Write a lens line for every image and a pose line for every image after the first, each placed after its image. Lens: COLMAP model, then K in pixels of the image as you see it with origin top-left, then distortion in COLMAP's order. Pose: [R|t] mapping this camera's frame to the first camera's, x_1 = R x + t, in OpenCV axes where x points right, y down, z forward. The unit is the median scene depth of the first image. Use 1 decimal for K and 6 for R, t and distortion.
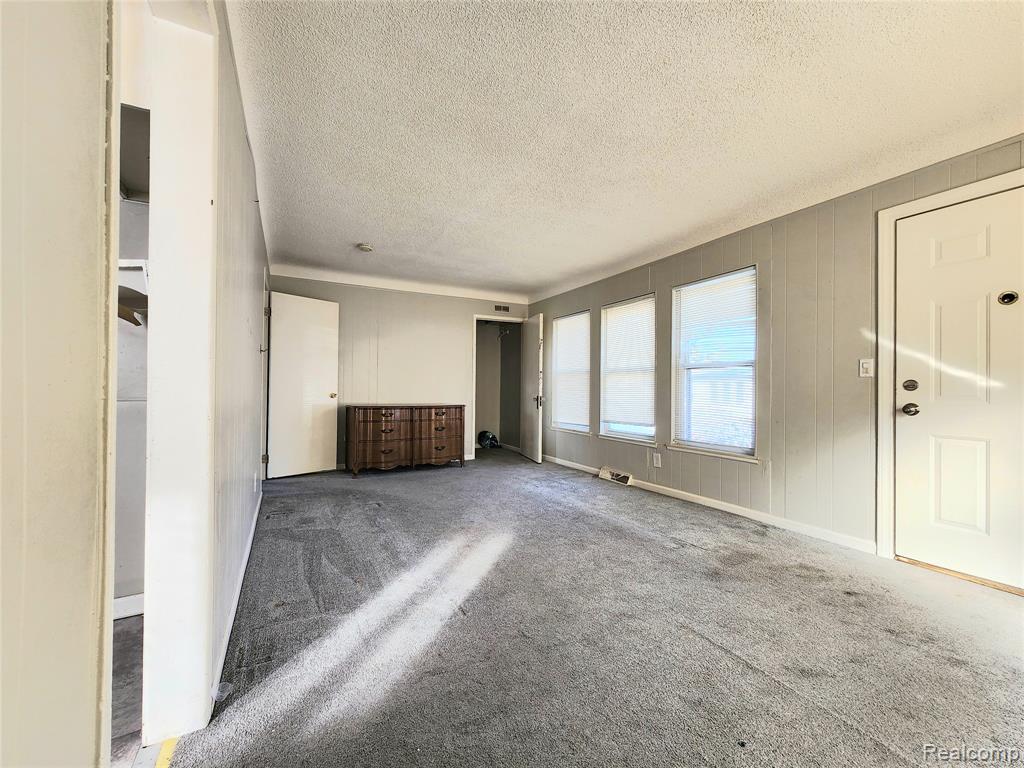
lens RADIAL K [[419.7, 0, 507.3], [0, 419.7, 389.7], [0, 0, 1]] dist [-0.003059, 0.000941]
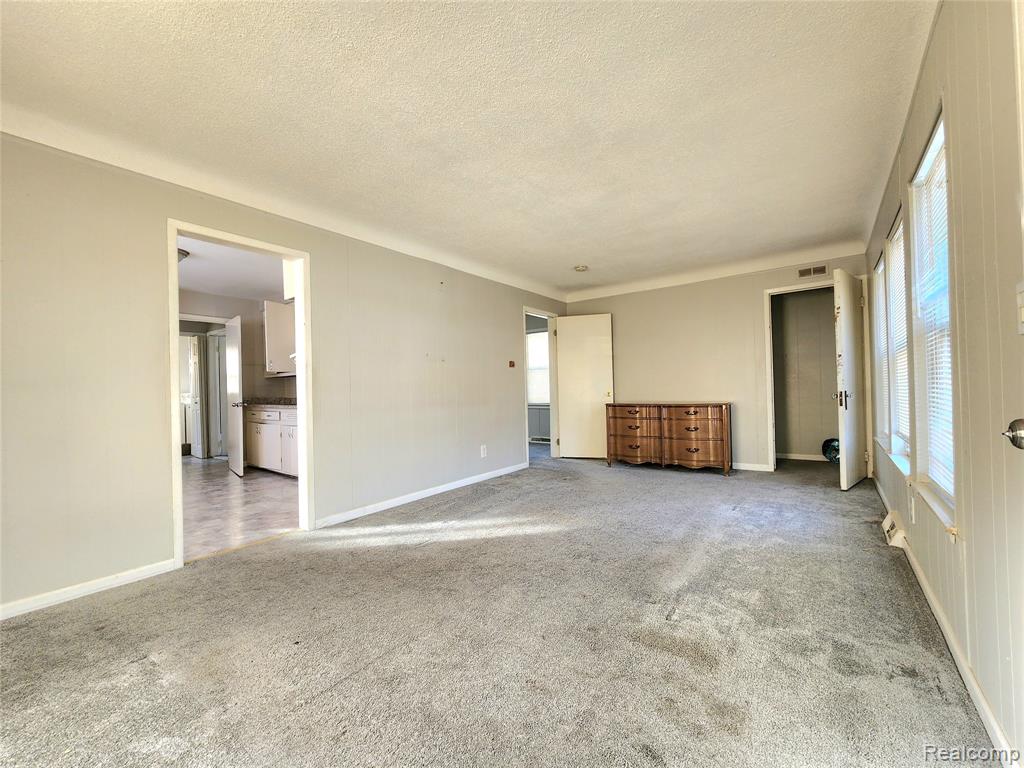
lens RADIAL K [[419.7, 0, 505.2], [0, 419.7, 392.1], [0, 0, 1]] dist [-0.003059, 0.000941]
pose [[0.423976, -0.015973, -0.905532, 0.895964], [0.032525, 0.999468, -0.002401, 0.001772], [0.905089, -0.028435, 0.424270, 0.431927]]
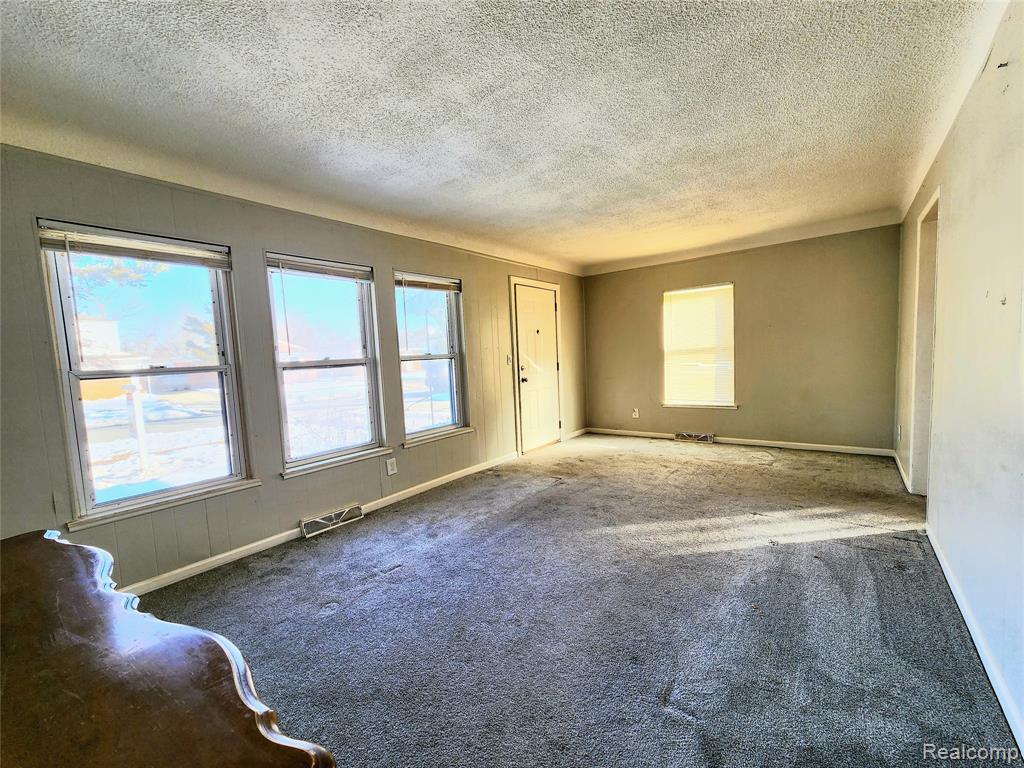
lens RADIAL K [[419.7, 0, 508.0], [0, 419.7, 386.8], [0, 0, 1]] dist [-0.003059, 0.000941]
pose [[-0.407593, -0.059853, 0.911200, -0.746480], [0.045886, 0.995247, 0.085899, -0.085006], [-0.912010, 0.076823, -0.402909, 1.603519]]
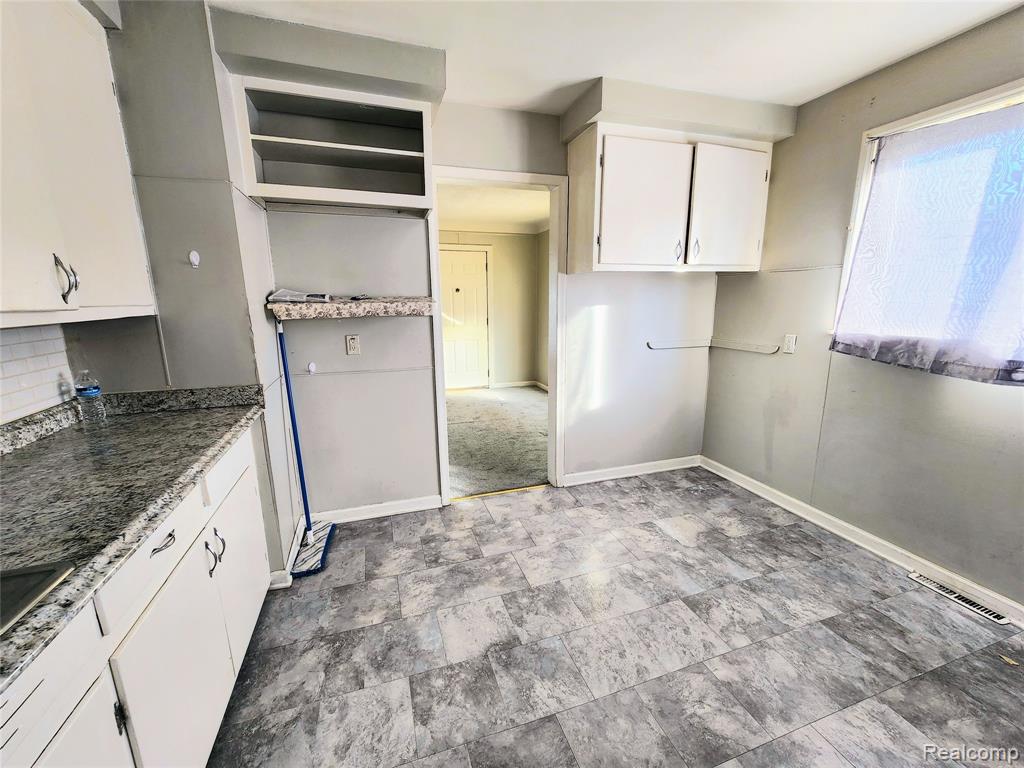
lens RADIAL K [[419.7, 0, 512.0], [0, 419.7, 390.1], [0, 0, 1]] dist [-0.003059, 0.000941]
pose [[0.161113, -0.217354, 0.962704, -1.215477], [0.008354, 0.975713, 0.218893, -0.129160], [-0.986901, -0.027225, 0.159016, 0.114586]]
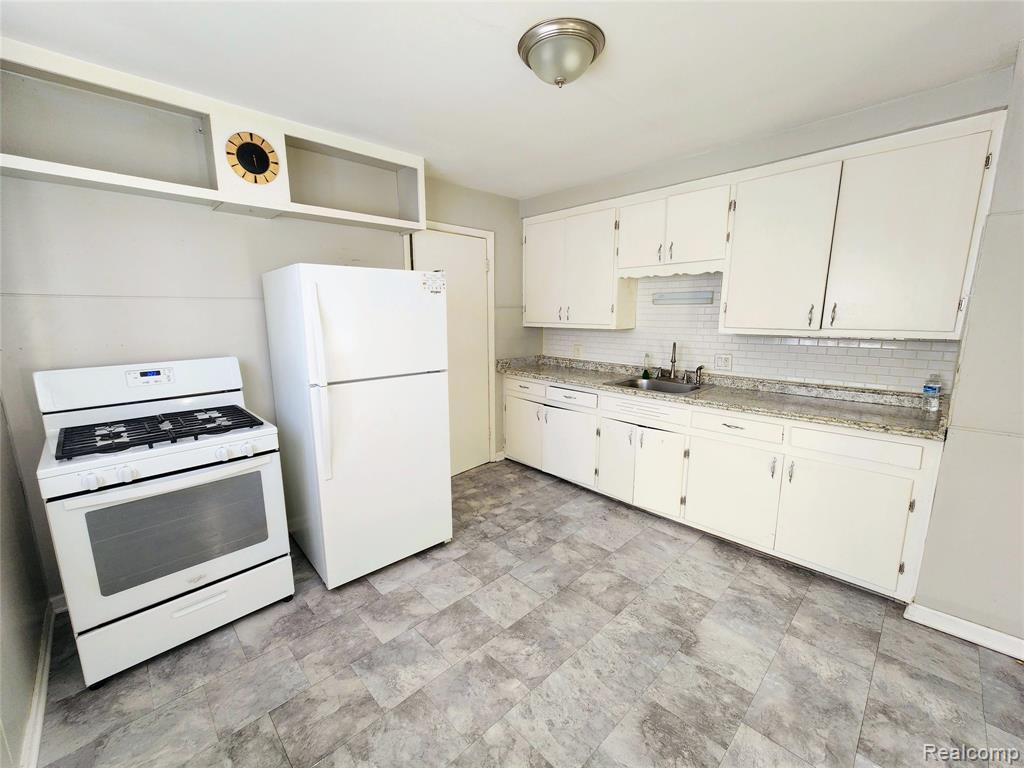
lens RADIAL K [[419.7, 0, 504.6], [0, 419.7, 383.4], [0, 0, 1]] dist [-0.003059, 0.000941]
pose [[0.273885, 0.158861, -0.948552, -0.255083], [0.010674, 0.985701, 0.168165, -0.164031], [0.961703, -0.056183, 0.268273, -0.219103]]
